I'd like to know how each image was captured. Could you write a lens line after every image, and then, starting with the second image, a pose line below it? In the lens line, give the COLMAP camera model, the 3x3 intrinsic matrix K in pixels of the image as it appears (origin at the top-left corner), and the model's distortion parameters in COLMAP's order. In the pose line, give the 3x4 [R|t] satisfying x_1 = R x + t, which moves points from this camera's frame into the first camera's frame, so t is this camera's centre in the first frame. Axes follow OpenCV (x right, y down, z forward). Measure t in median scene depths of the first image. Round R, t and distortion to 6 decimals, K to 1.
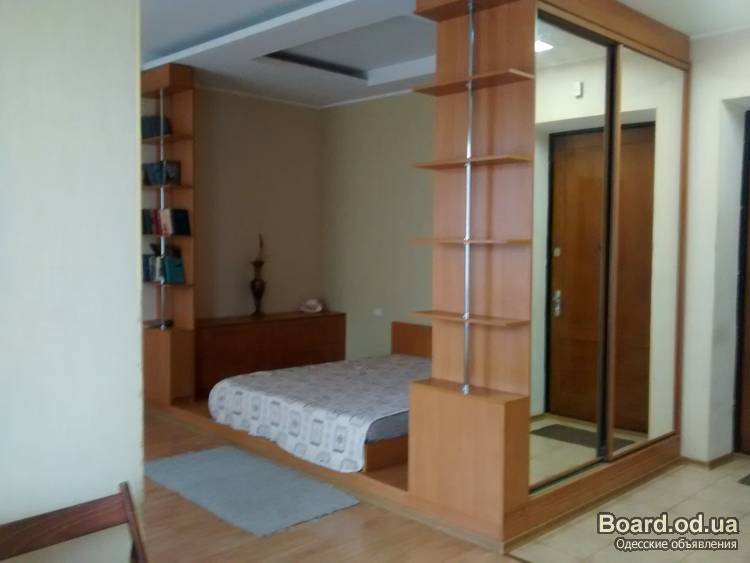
lens RADIAL K [[733.1, 0, 375.9], [0, 733.1, 282.2], [0, 0, 1]] dist [0.045725, 0.000000]
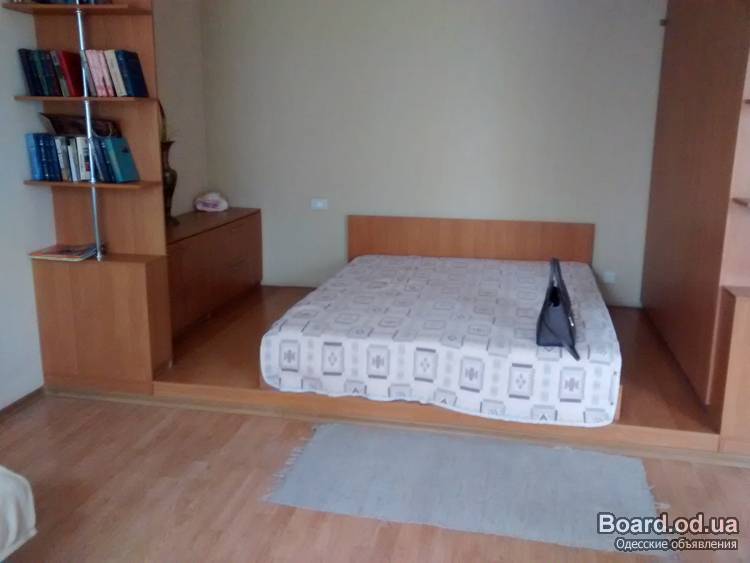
lens RADIAL K [[733.1, 0, 377.0], [0, 733.1, 280.6], [0, 0, 1]] dist [0.045725, 0.000000]
pose [[0.822899, -0.131010, 0.552878, -0.533852], [0.033929, 0.982648, 0.182349, -0.026187], [-0.567174, -0.131296, 0.813065, 0.464868]]
